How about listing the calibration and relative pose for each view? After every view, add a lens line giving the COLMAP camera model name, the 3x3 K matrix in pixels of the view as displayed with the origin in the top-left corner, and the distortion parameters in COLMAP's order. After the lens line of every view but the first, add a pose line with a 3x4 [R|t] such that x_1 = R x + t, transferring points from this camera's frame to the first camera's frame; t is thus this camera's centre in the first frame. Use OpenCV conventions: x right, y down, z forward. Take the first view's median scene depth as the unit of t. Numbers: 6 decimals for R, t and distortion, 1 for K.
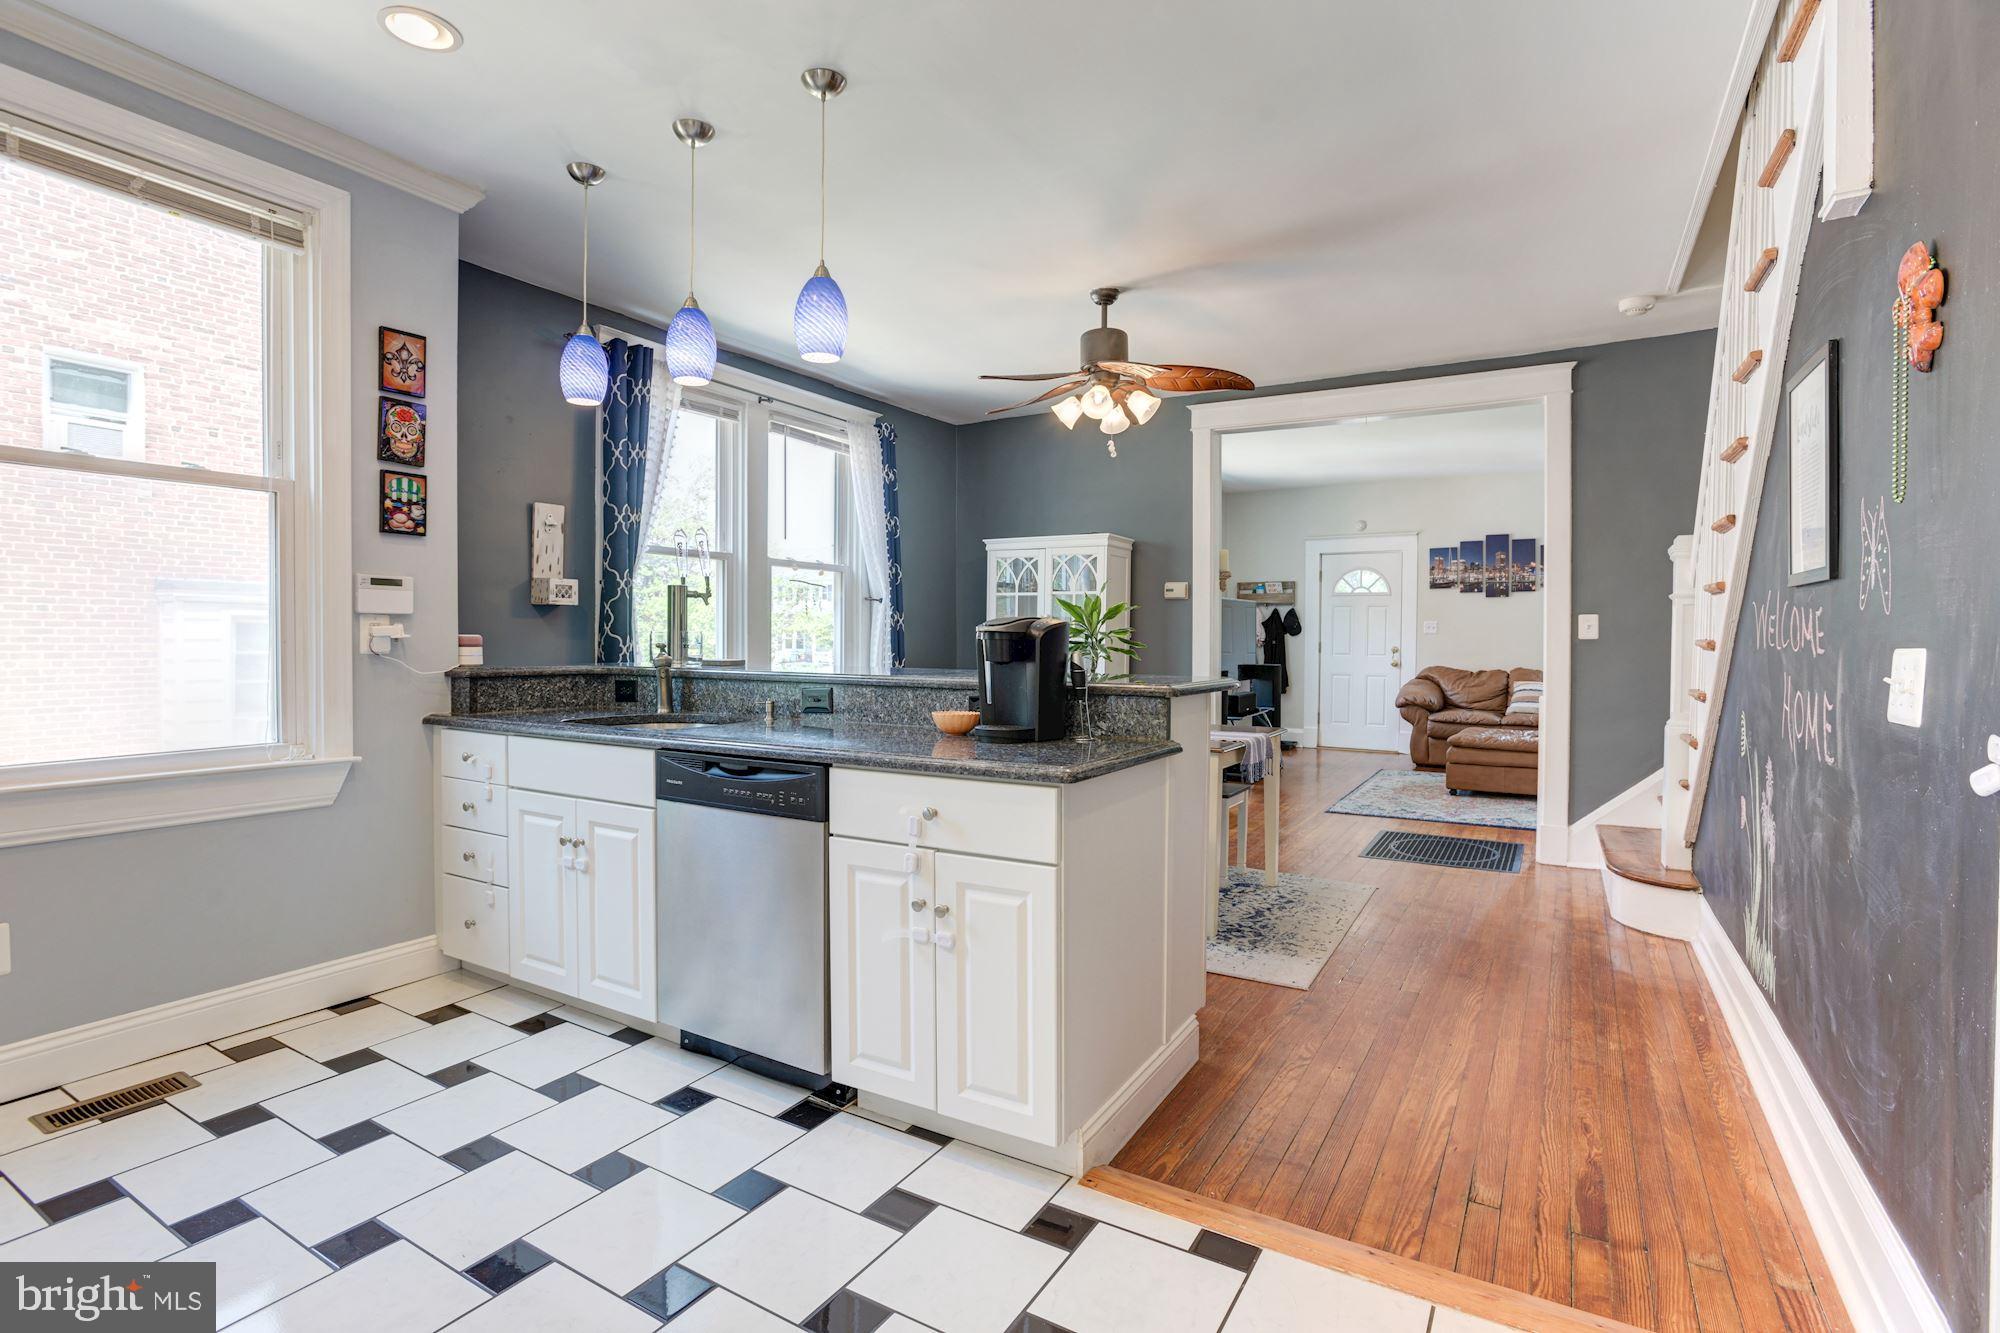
lens RADIAL K [[956.7, 0, 1000.9], [0, 956.7, 652.8], [0, 0, 1]] dist [-0.055328, 0.024377]
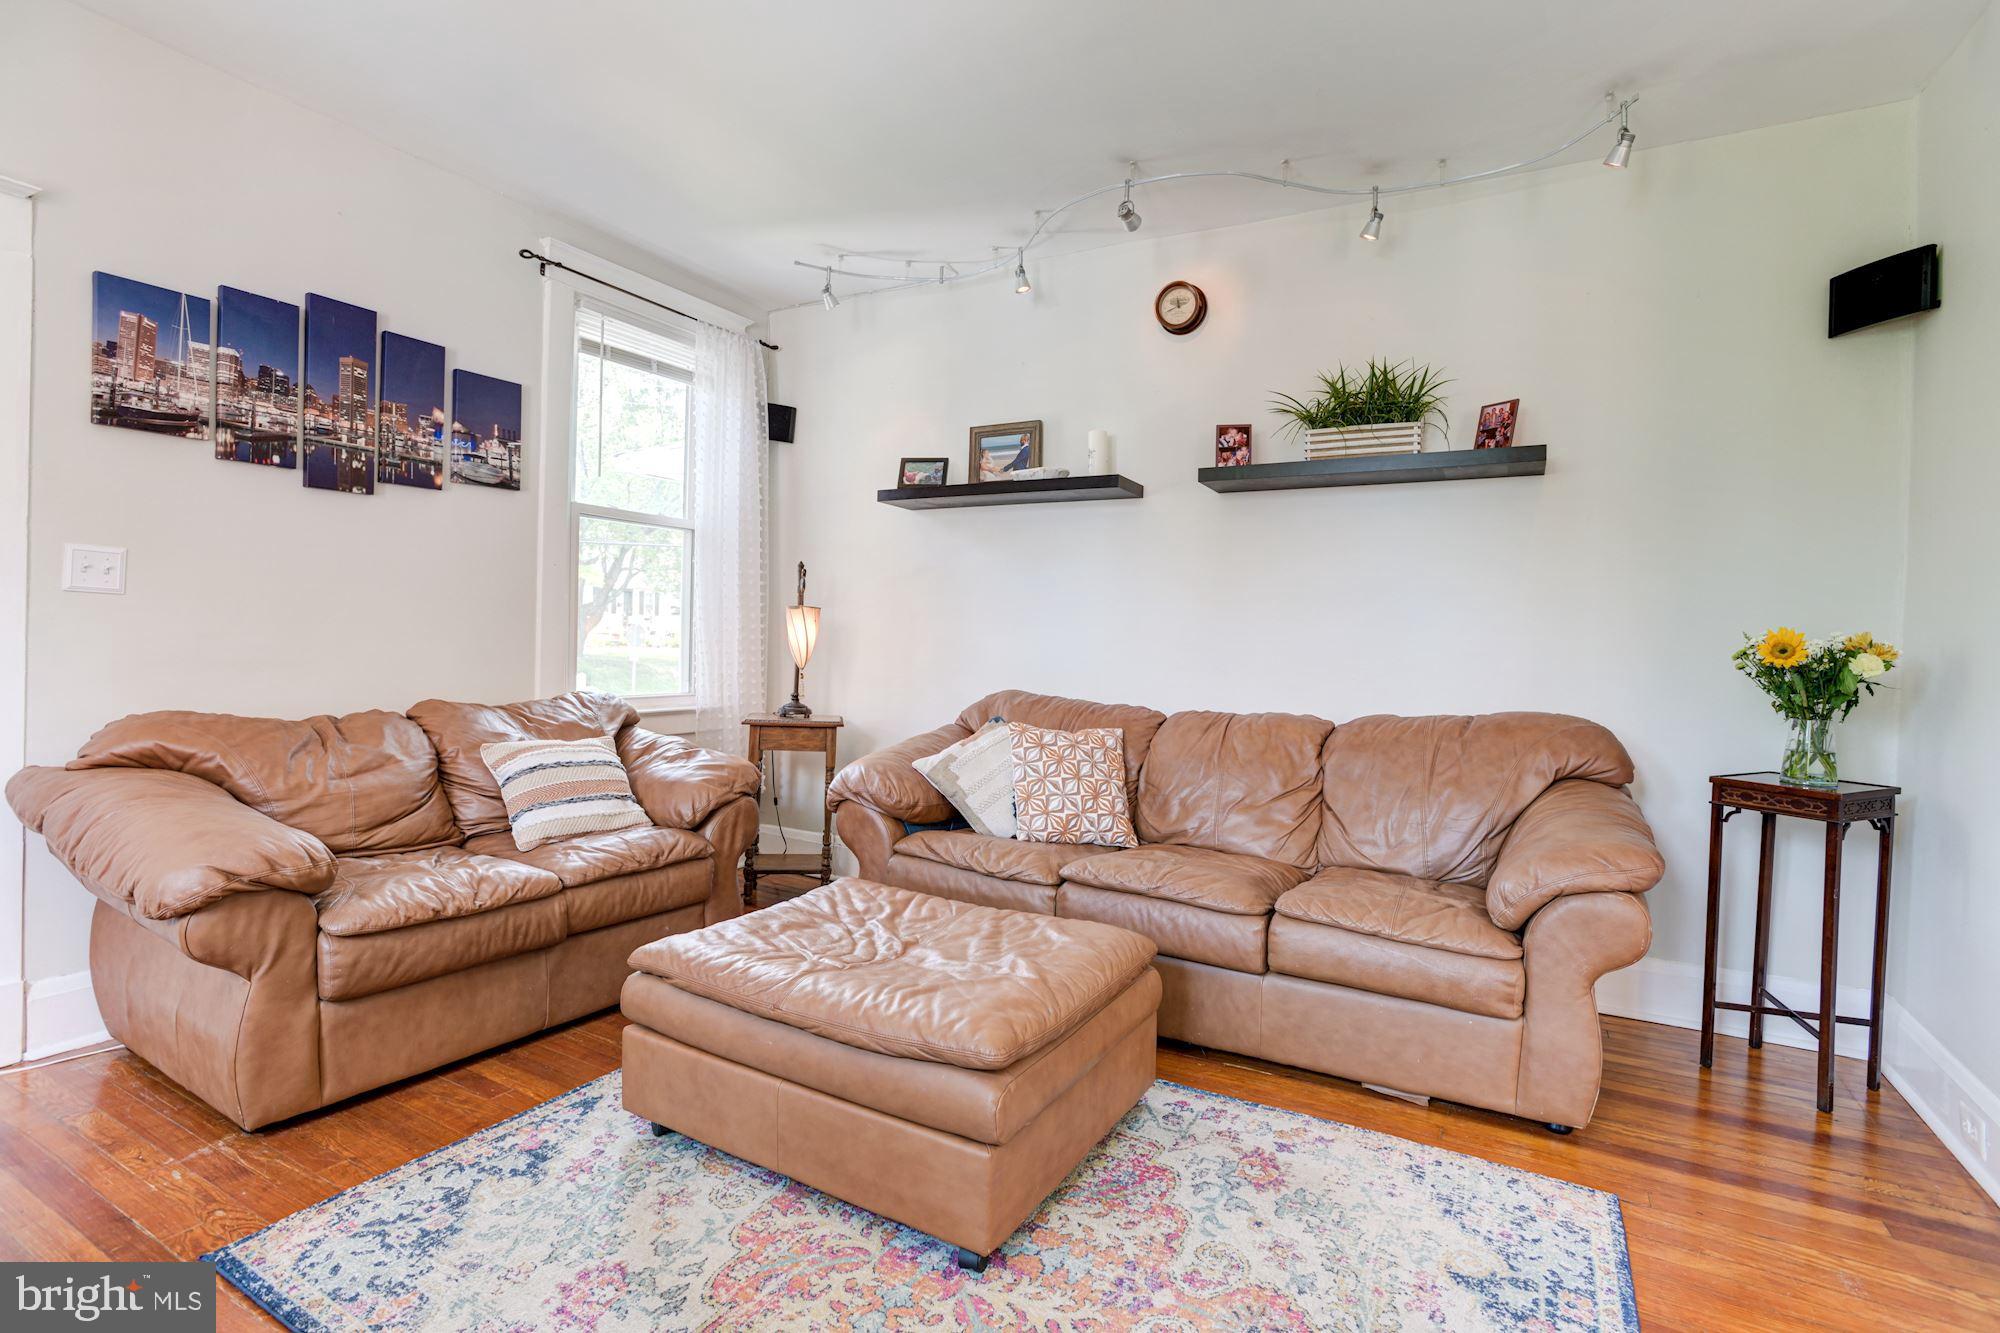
lens RADIAL K [[956.7, 0, 1001.3], [0, 956.7, 652.5], [0, 0, 1]] dist [-0.055328, 0.024377]
pose [[-0.036782, -0.017336, 0.999173, 0.564321], [-0.004395, 0.999843, 0.017186, -0.026411], [-0.999314, -0.003759, -0.036852, 2.340902]]
